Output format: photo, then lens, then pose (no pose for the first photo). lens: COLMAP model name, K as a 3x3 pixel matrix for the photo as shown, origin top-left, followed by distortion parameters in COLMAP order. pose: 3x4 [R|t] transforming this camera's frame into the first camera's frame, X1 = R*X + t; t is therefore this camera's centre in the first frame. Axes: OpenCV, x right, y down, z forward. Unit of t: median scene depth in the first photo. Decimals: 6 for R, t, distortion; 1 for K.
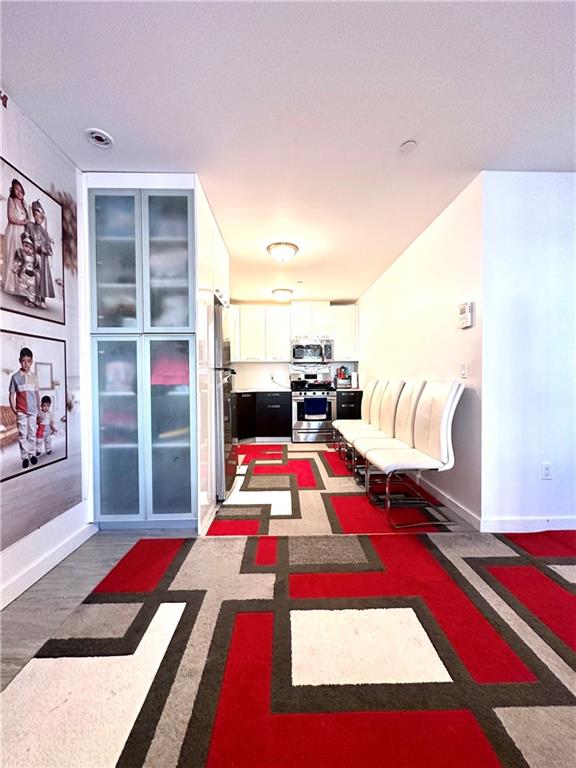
lens RADIAL K [[307.8, 0, 288.0], [0, 307.8, 384.0], [0, 0, 1]] dist [0.001198, -0.000020]
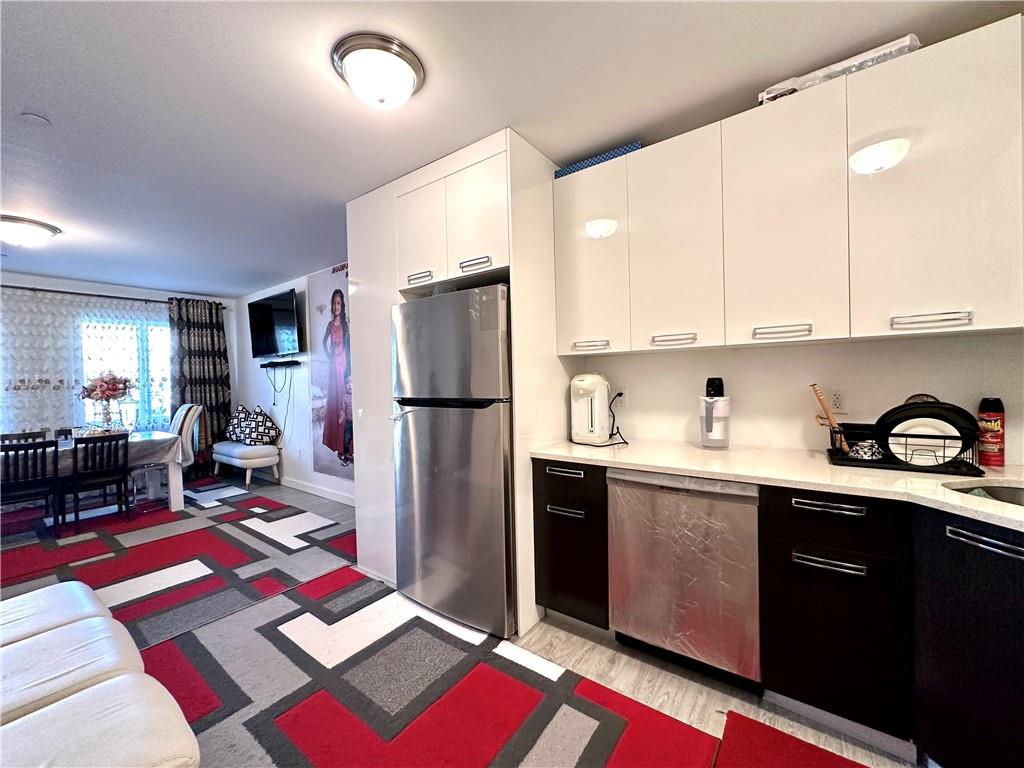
lens RADIAL K [[406.3, 0, 512.0], [0, 406.3, 384.0], [0, 0, 1]] dist [-0.002771, -0.000055]
pose [[-0.613367, 0.033886, -0.789070, 0.377778], [0.017688, 0.999418, 0.029170, -0.118267], [0.789600, 0.003935, -0.613610, 1.961252]]
